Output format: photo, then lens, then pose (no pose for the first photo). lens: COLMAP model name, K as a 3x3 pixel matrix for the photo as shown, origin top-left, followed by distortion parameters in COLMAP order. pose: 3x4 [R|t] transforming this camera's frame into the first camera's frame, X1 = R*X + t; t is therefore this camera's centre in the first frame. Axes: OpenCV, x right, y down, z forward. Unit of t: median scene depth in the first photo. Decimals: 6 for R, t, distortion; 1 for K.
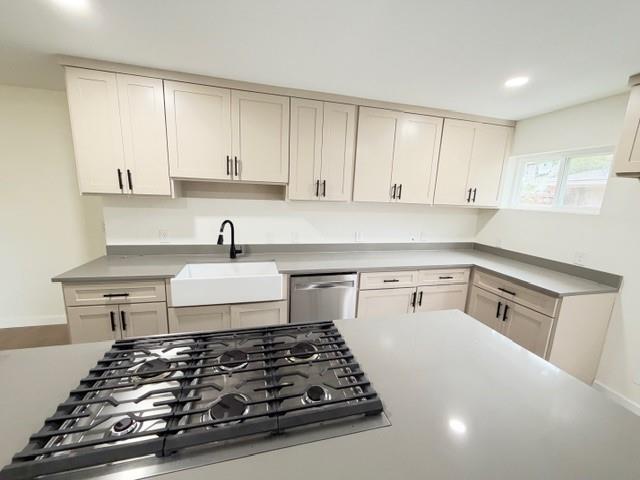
lens RADIAL K [[255.9, 0, 317.5], [0, 255.9, 240.6], [0, 0, 1]] dist [-0.003991, -0.000160]
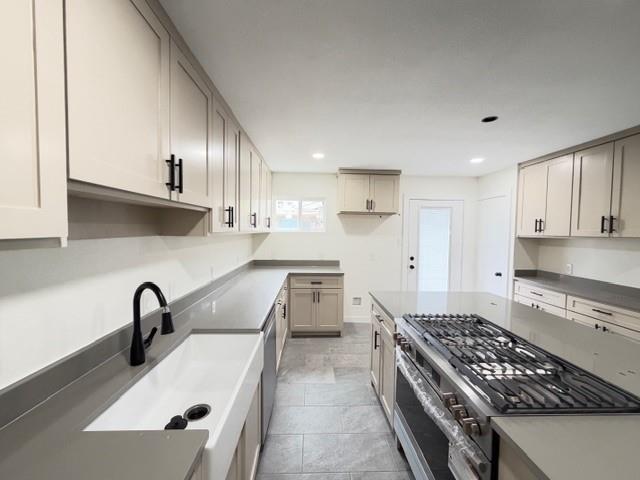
lens RADIAL K [[255.9, 0, 320.2], [0, 255.9, 238.0], [0, 0, 1]] dist [-0.003991, -0.000160]
pose [[0.218750, -0.072773, 0.973063, -0.771459], [0.175121, 0.983952, 0.034219, -0.125674], [-0.959938, 0.162919, 0.227984, 0.596033]]
